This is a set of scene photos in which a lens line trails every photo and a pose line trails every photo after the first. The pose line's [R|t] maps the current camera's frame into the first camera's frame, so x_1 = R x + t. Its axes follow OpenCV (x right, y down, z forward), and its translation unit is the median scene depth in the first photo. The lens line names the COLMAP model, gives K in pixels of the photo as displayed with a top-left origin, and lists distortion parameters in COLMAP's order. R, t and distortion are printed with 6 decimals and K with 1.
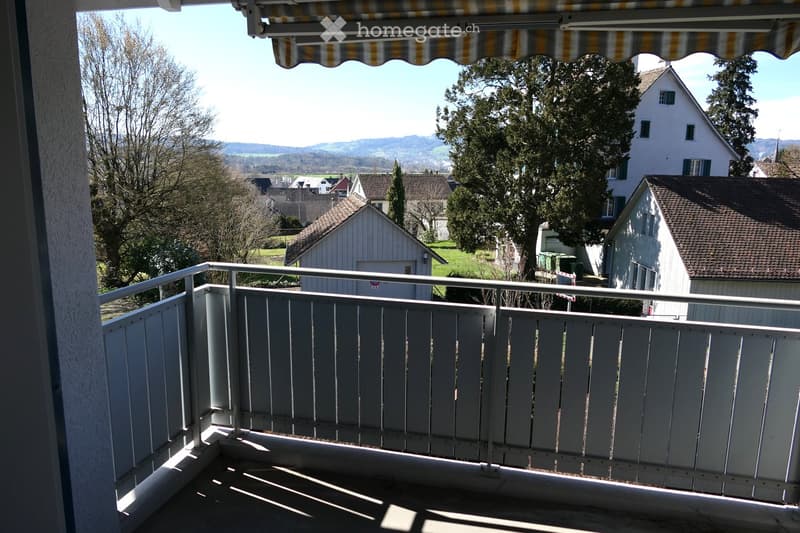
lens RADIAL K [[571.7, 0, 398.3], [0, 571.7, 262.6], [0, 0, 1]] dist [-0.004495, -0.010300]
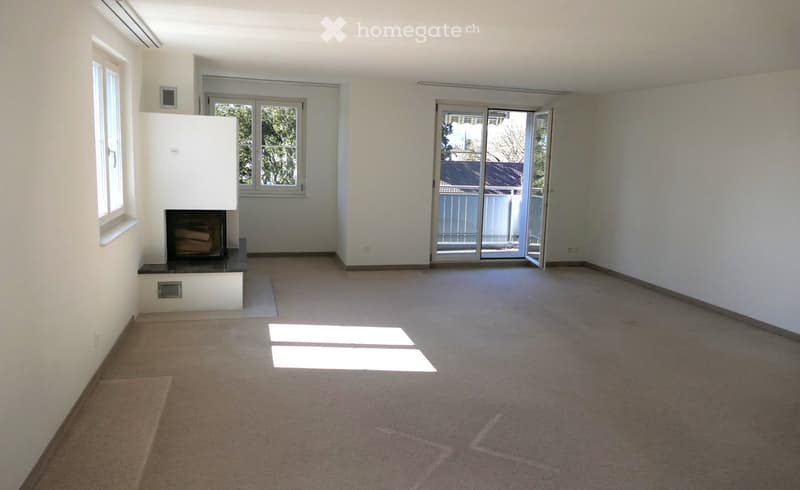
lens RADIAL K [[640.3, 0, 400.8], [0, 640.3, 245.5], [0, 0, 1]] dist [0.001995, 0.000094]
pose [[0.883993, -0.053459, 0.464433, -0.170726], [0.061257, 0.998121, -0.001704, 0.036124], [-0.463469, 0.029956, 0.885607, -0.226356]]
